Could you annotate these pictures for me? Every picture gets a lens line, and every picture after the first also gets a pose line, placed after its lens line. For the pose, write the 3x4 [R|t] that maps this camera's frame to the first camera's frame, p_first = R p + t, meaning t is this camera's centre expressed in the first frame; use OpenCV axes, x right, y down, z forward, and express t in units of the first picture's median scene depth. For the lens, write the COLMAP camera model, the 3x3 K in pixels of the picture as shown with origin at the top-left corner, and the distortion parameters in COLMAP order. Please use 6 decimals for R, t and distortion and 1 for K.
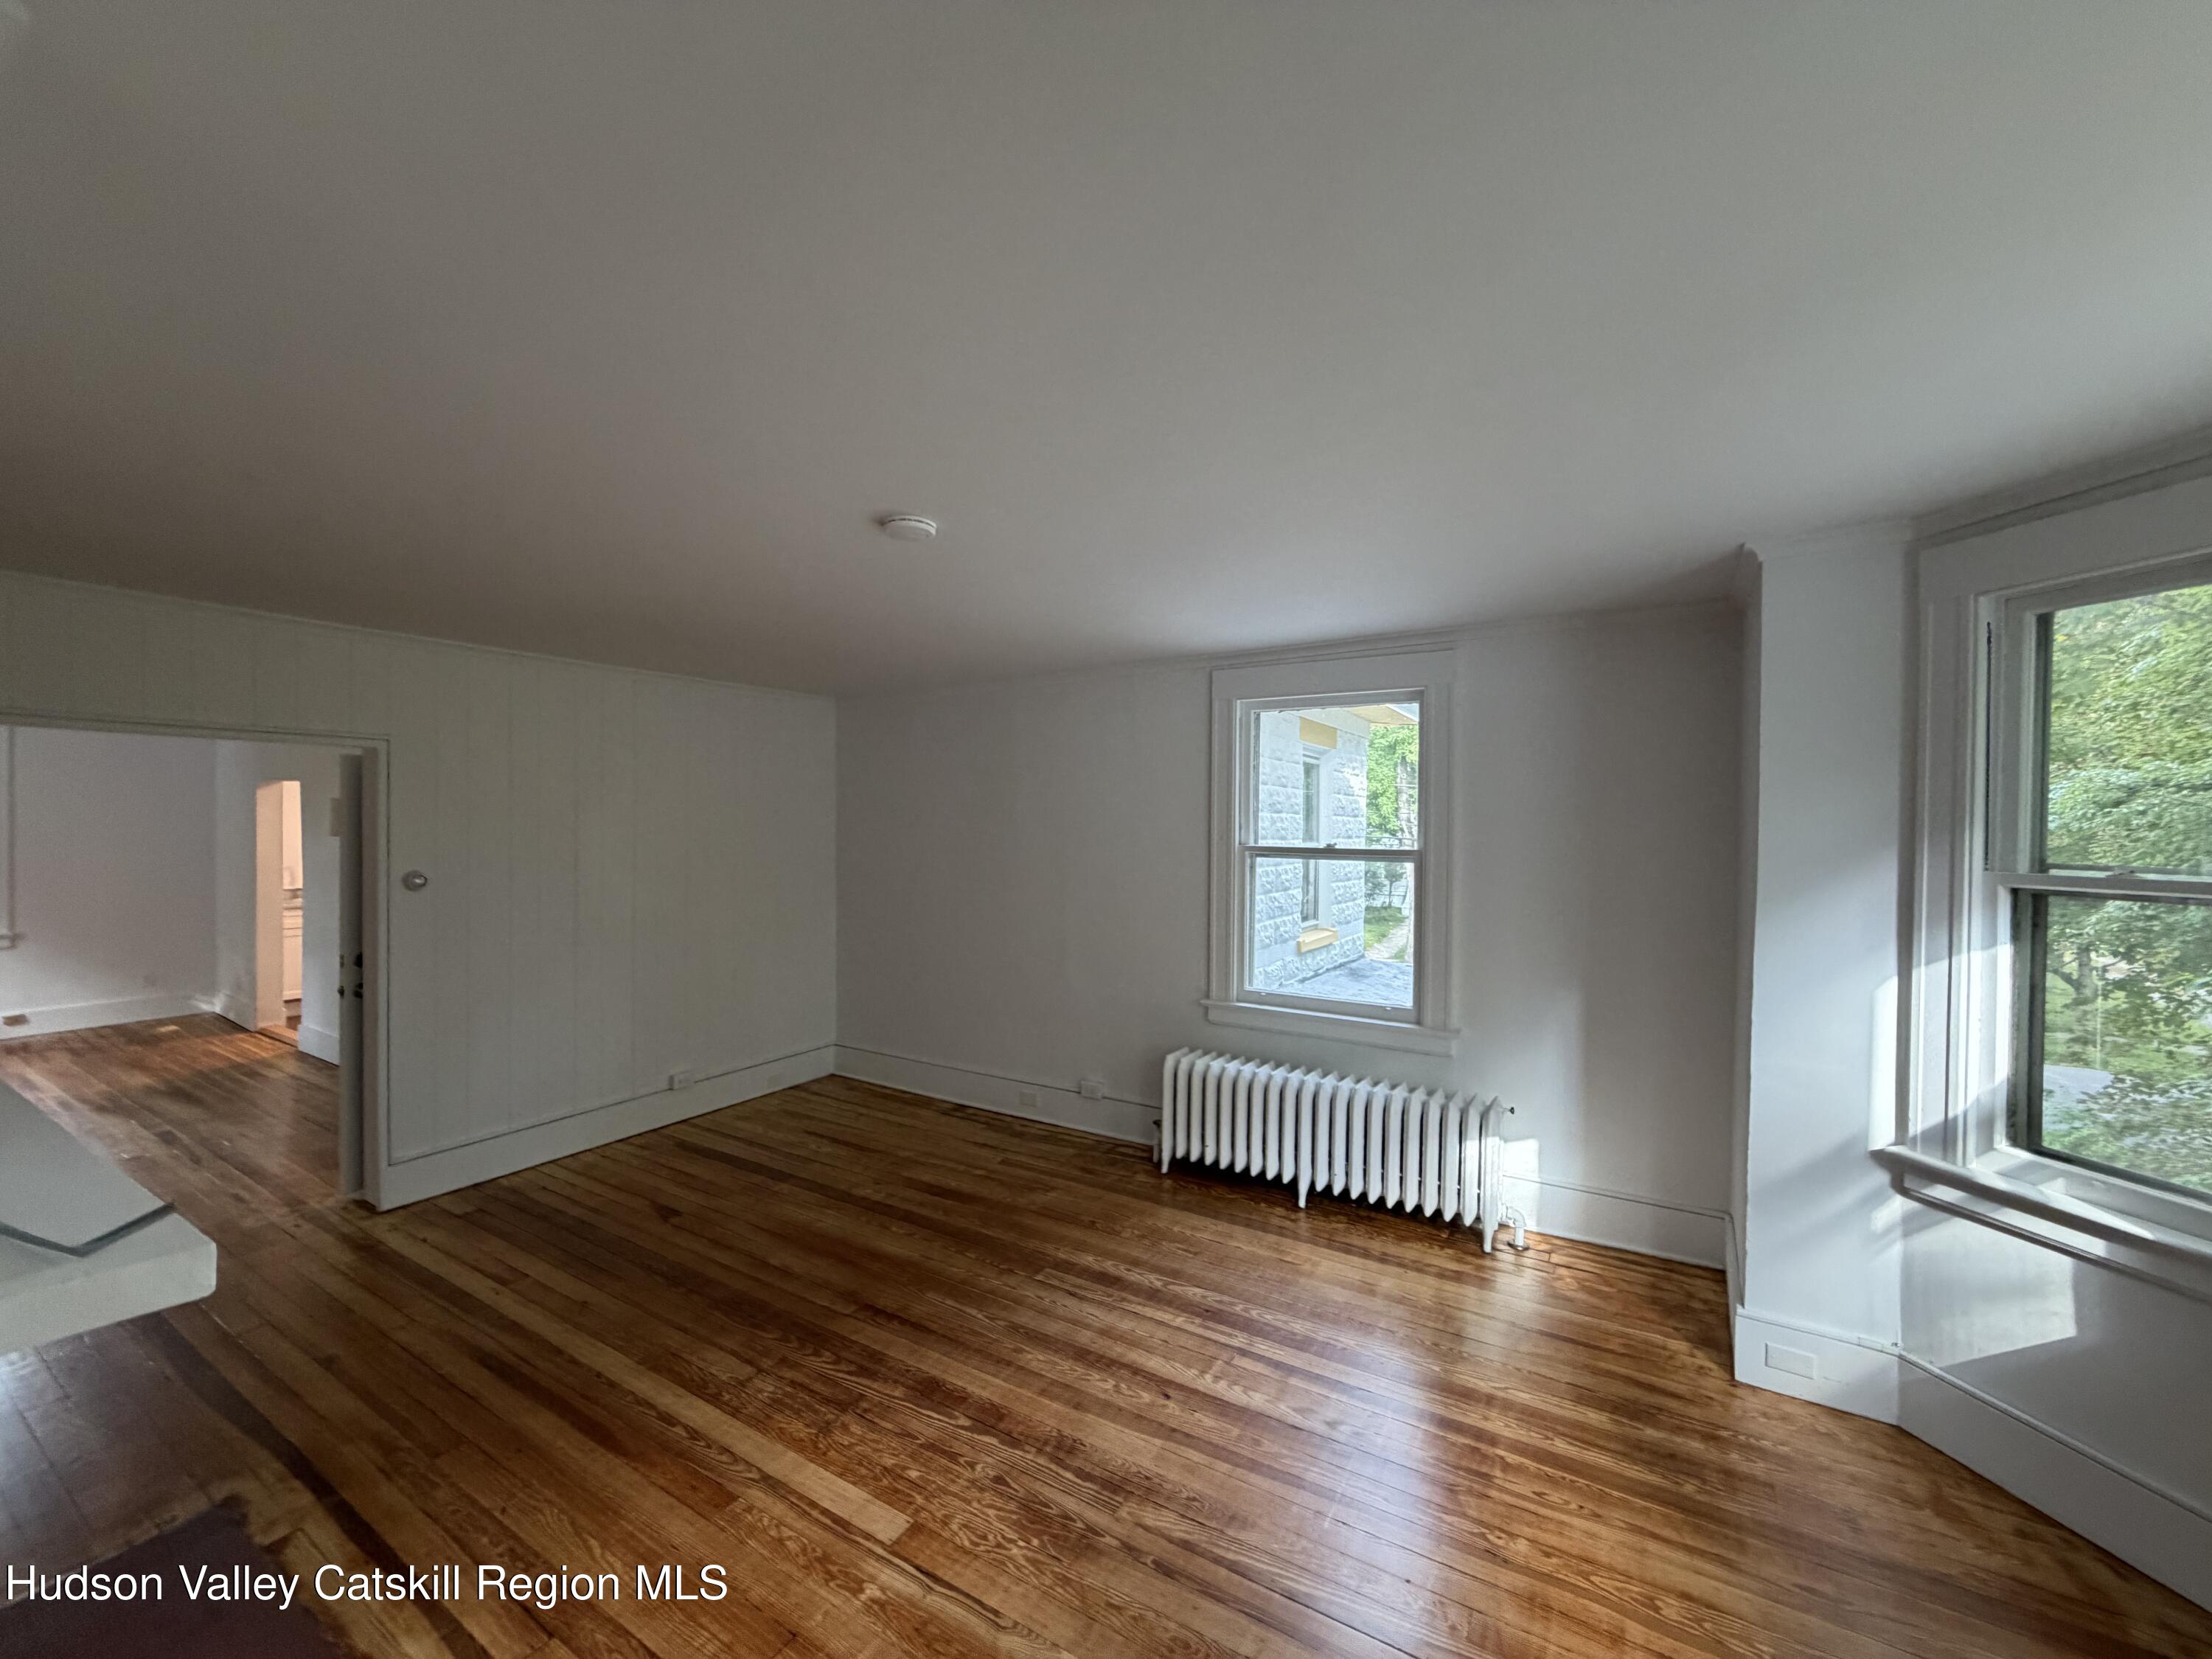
lens RADIAL K [[882.5, 0, 1096.2], [0, 882.5, 838.2], [0, 0, 1]] dist [0.001752, 0.000103]
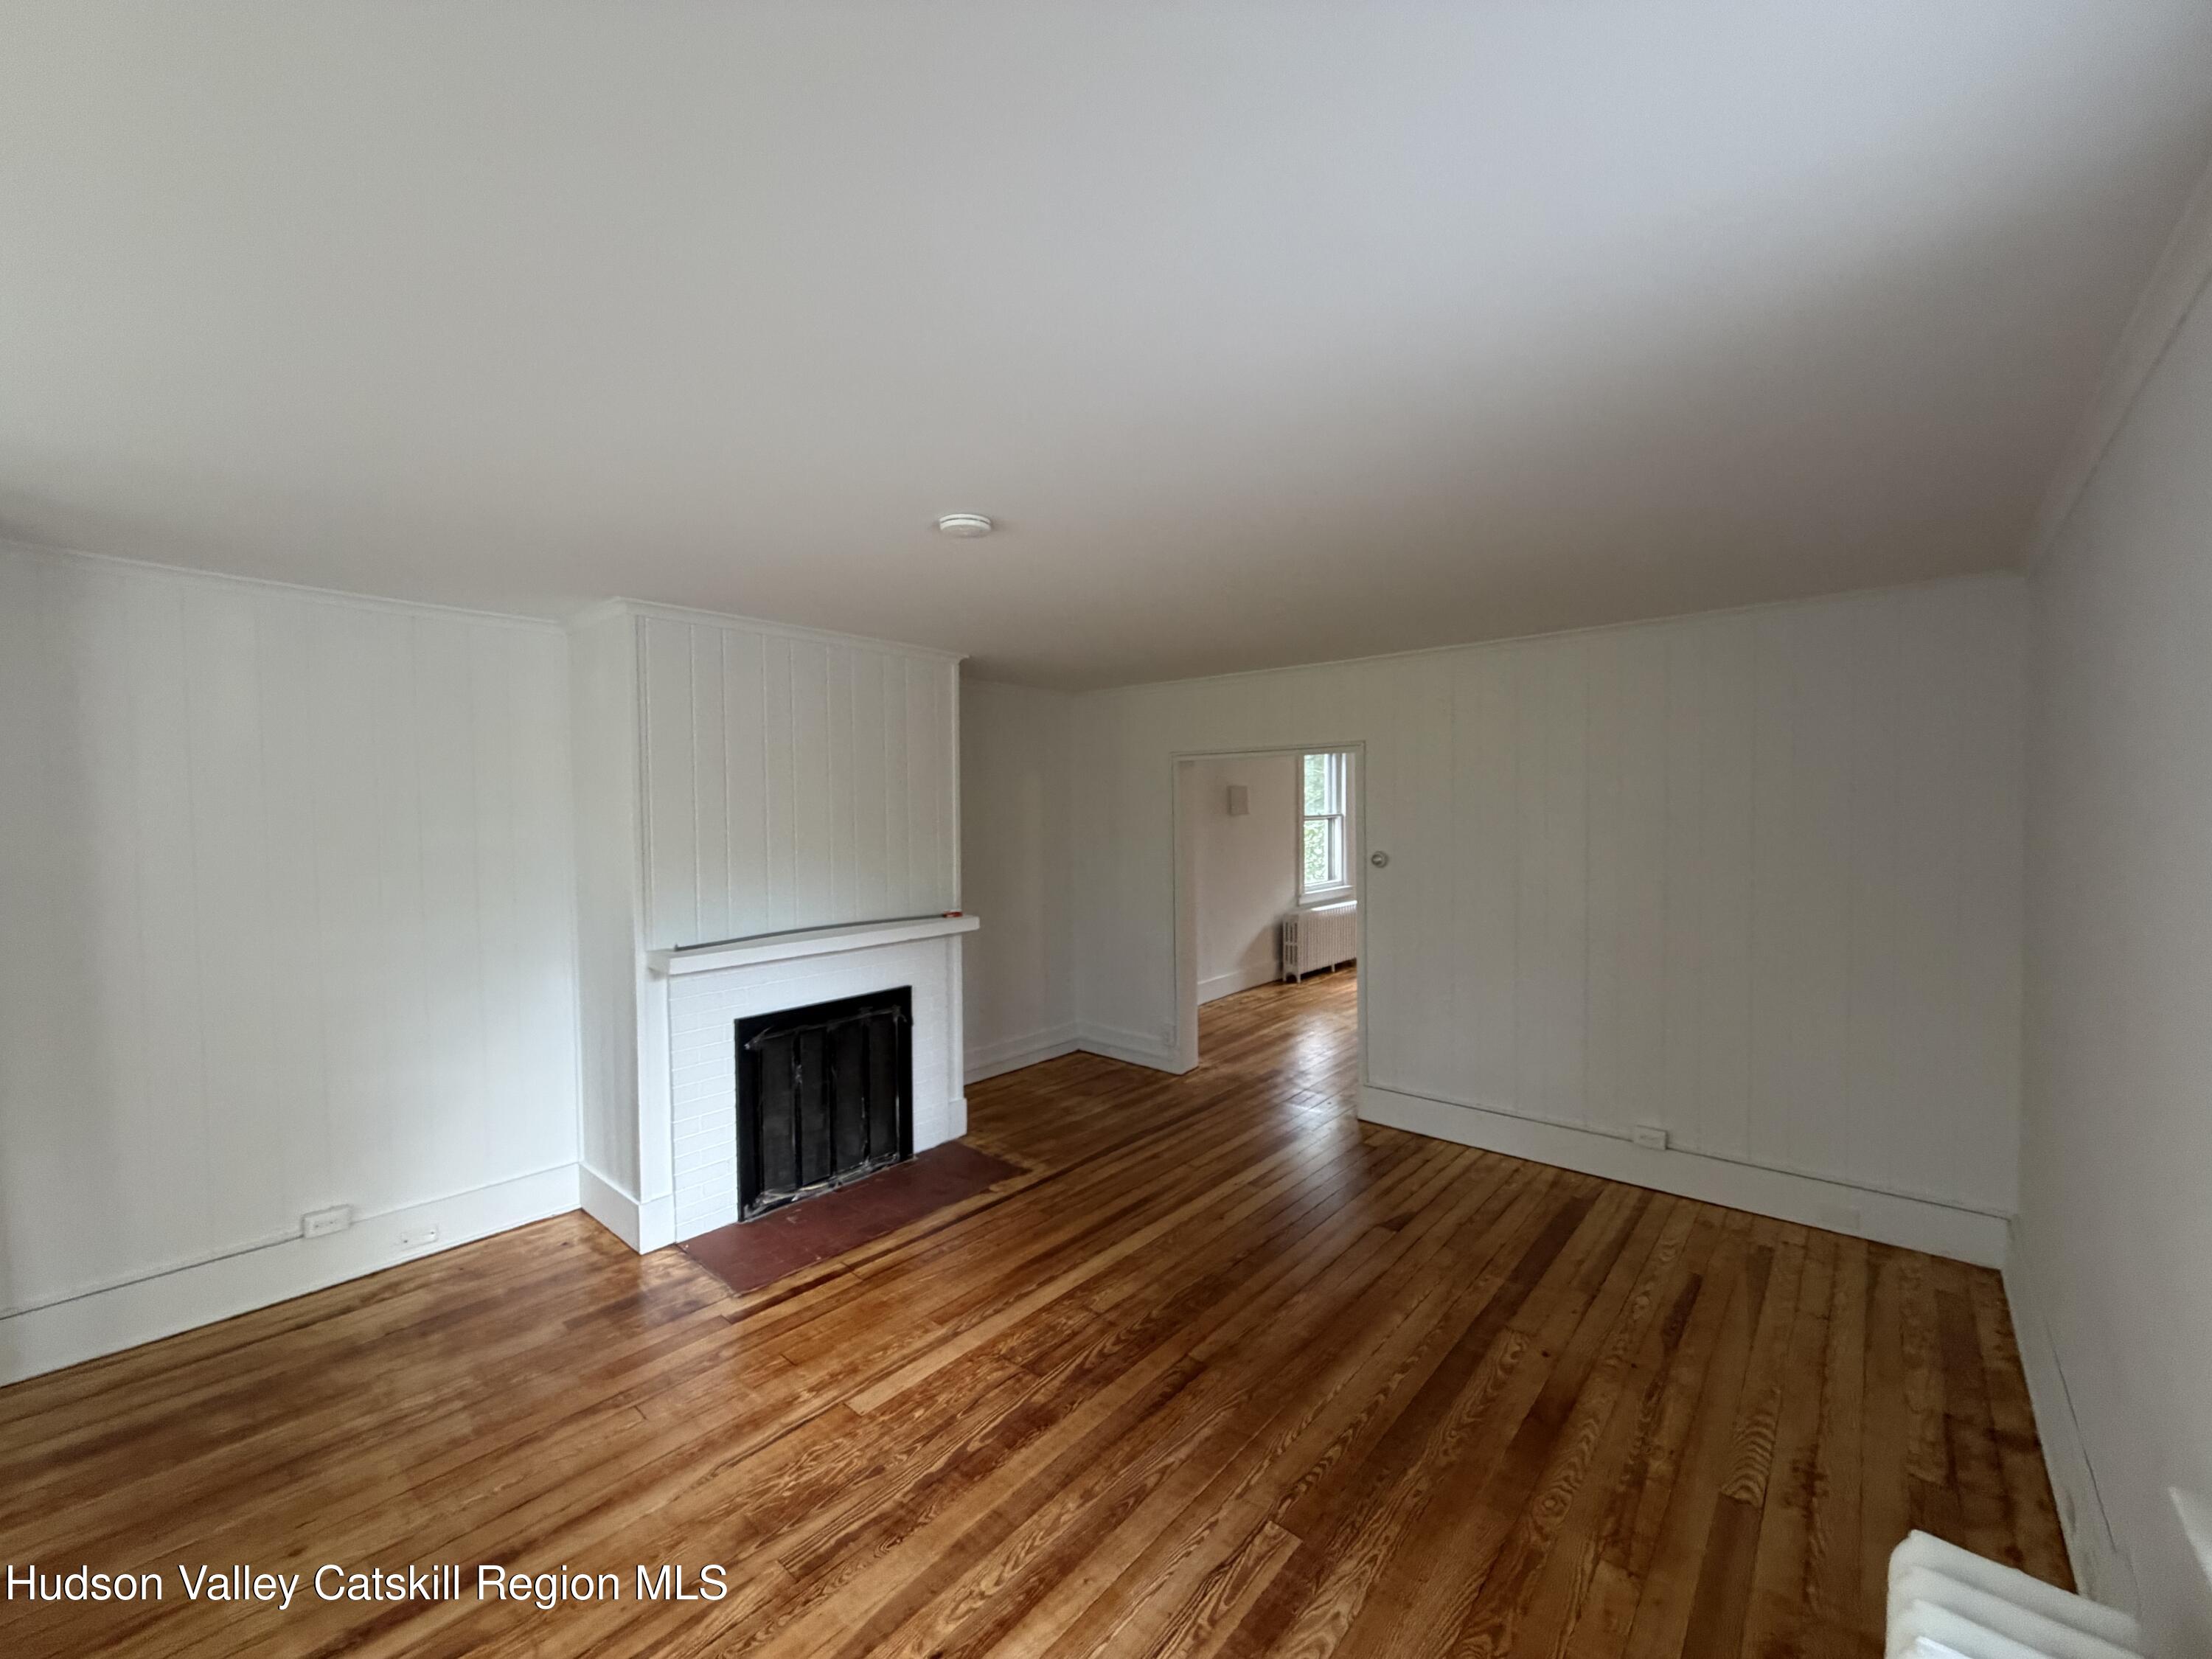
lens RADIAL K [[882.5, 0, 1097.9], [0, 882.5, 830.2], [0, 0, 1]] dist [0.001752, 0.000103]
pose [[-0.166912, 0.020800, -0.985752, 0.670802], [-0.007123, 0.999726, 0.022301, -0.020836], [0.985946, 0.010743, -0.166718, 1.146492]]
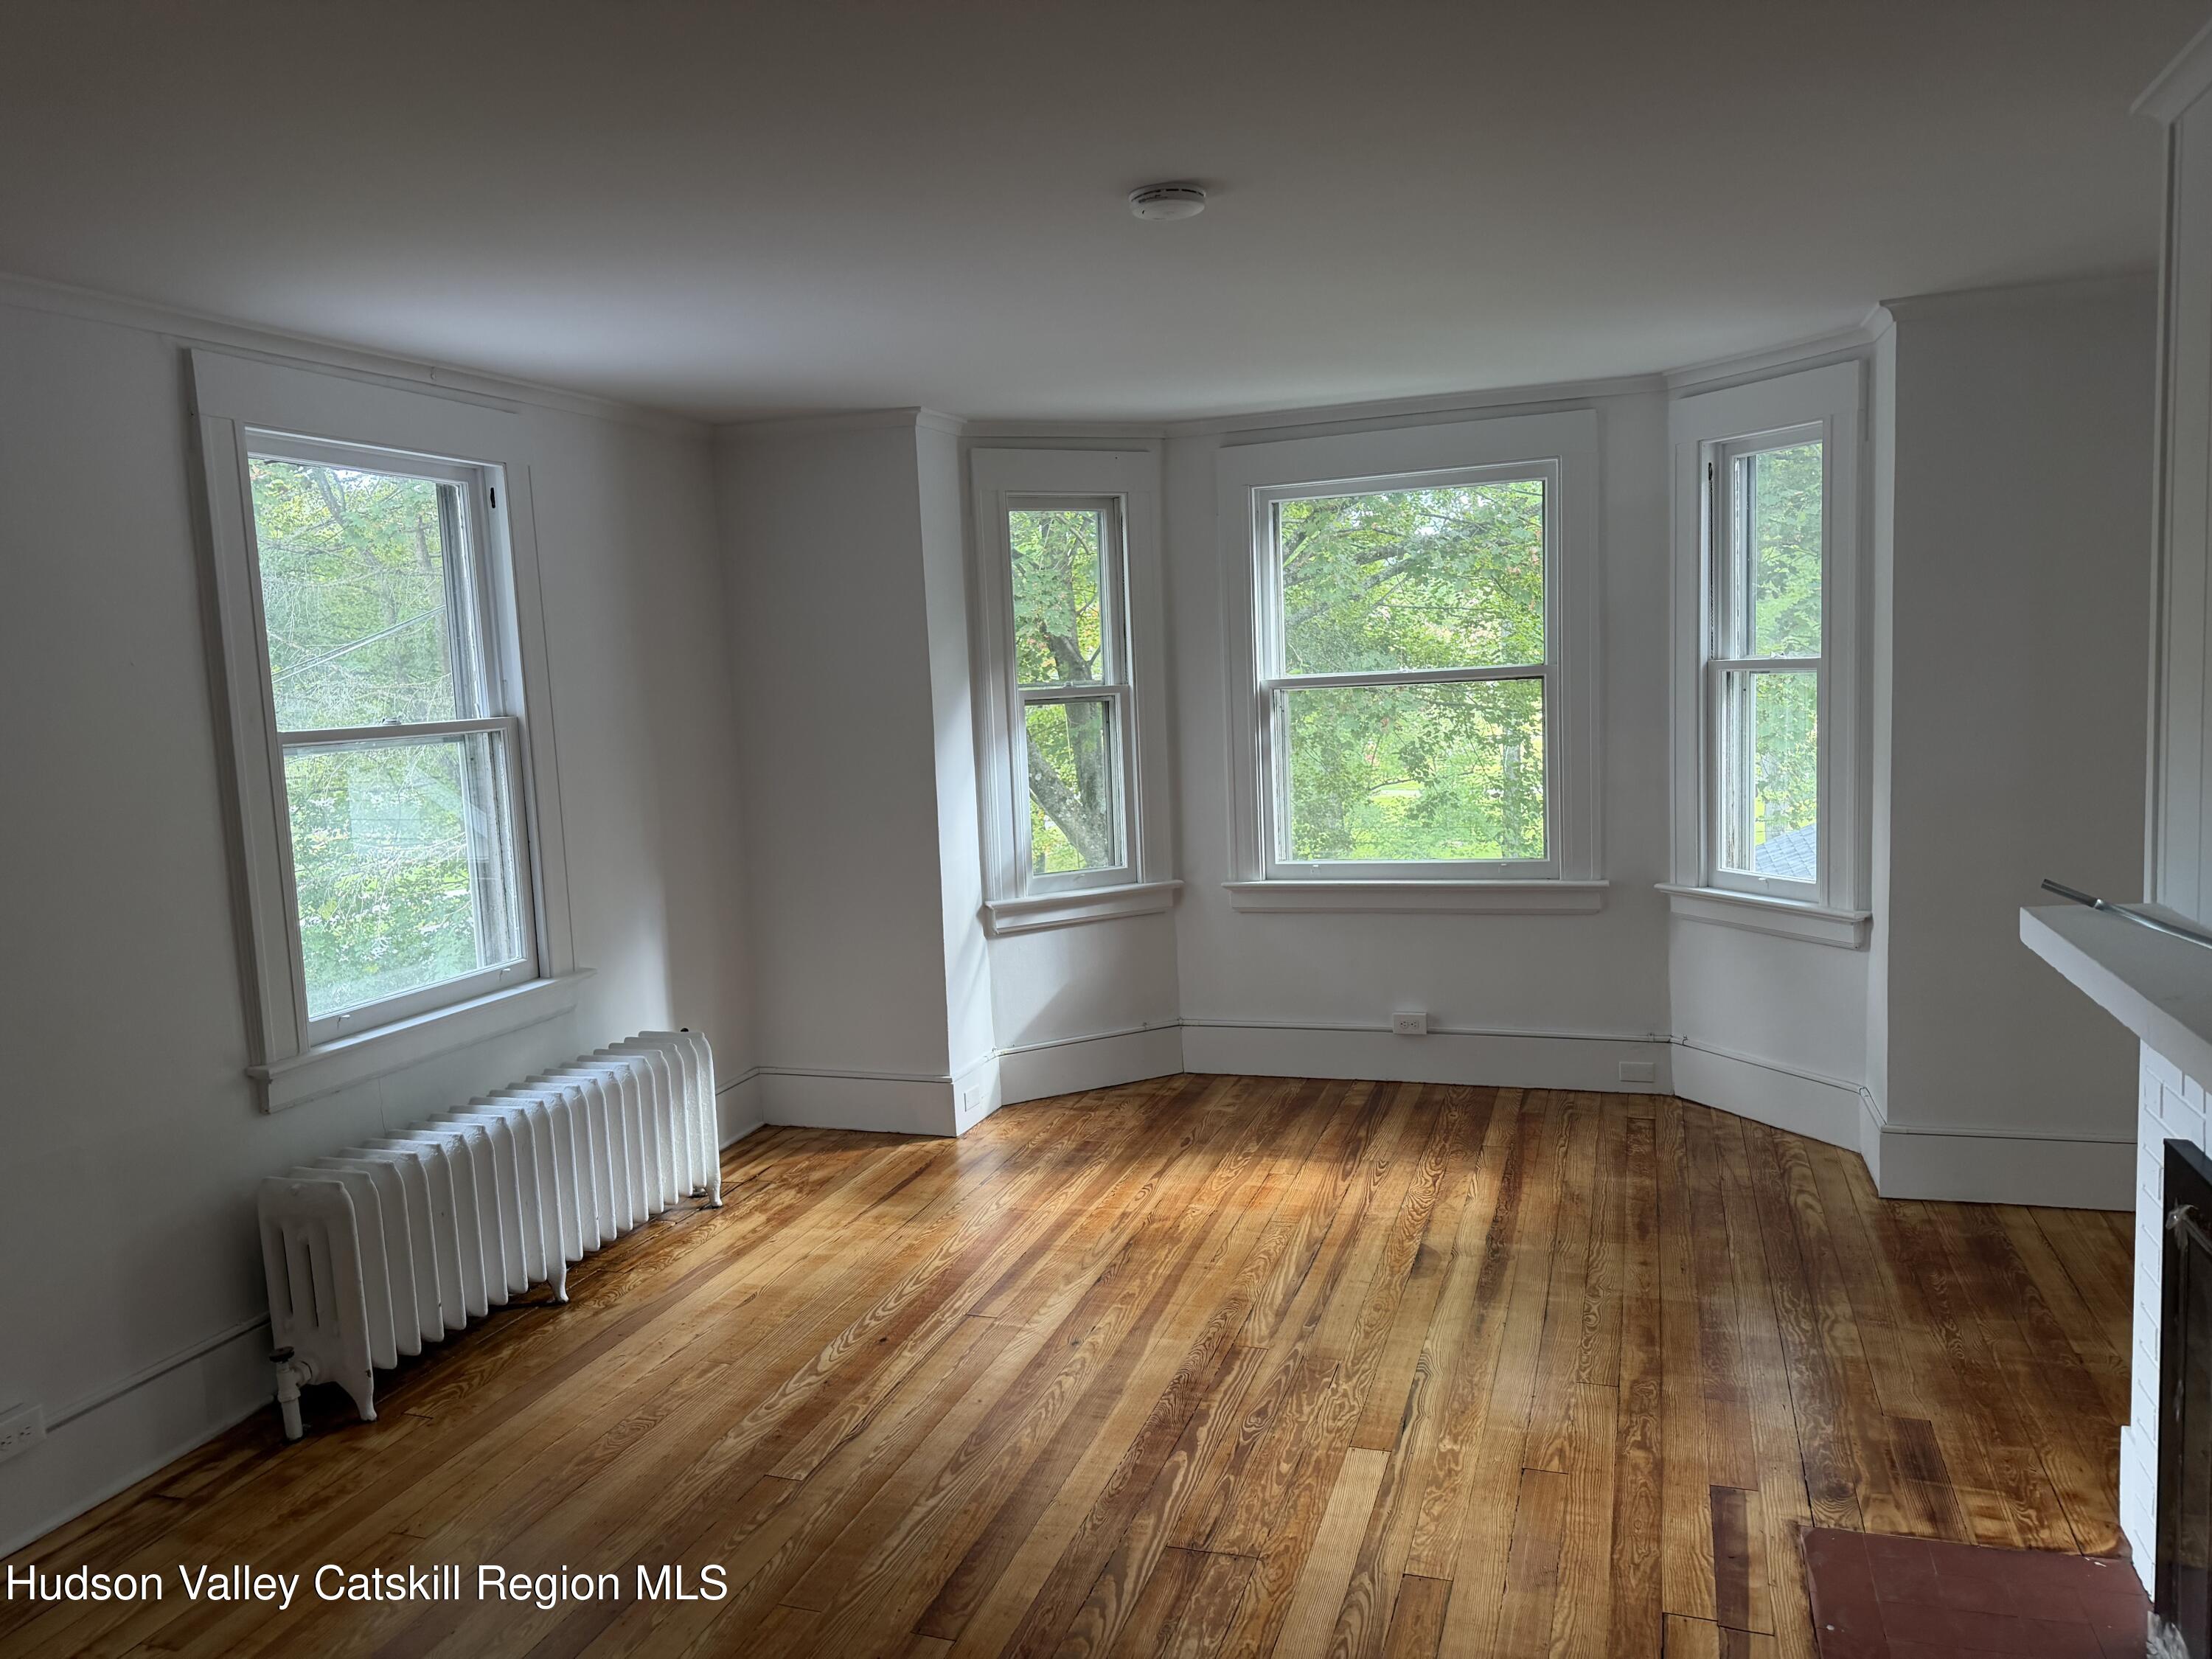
lens RADIAL K [[1560.6, 0, 1116.1], [0, 1560.6, 816.8], [0, 0, 1]] dist [0.037141, -0.042010]
pose [[-0.227298, -0.096922, 0.968990, -1.221799], [0.061154, 0.991650, 0.113534, -0.024729], [-0.971903, 0.085063, -0.219473, 1.159333]]
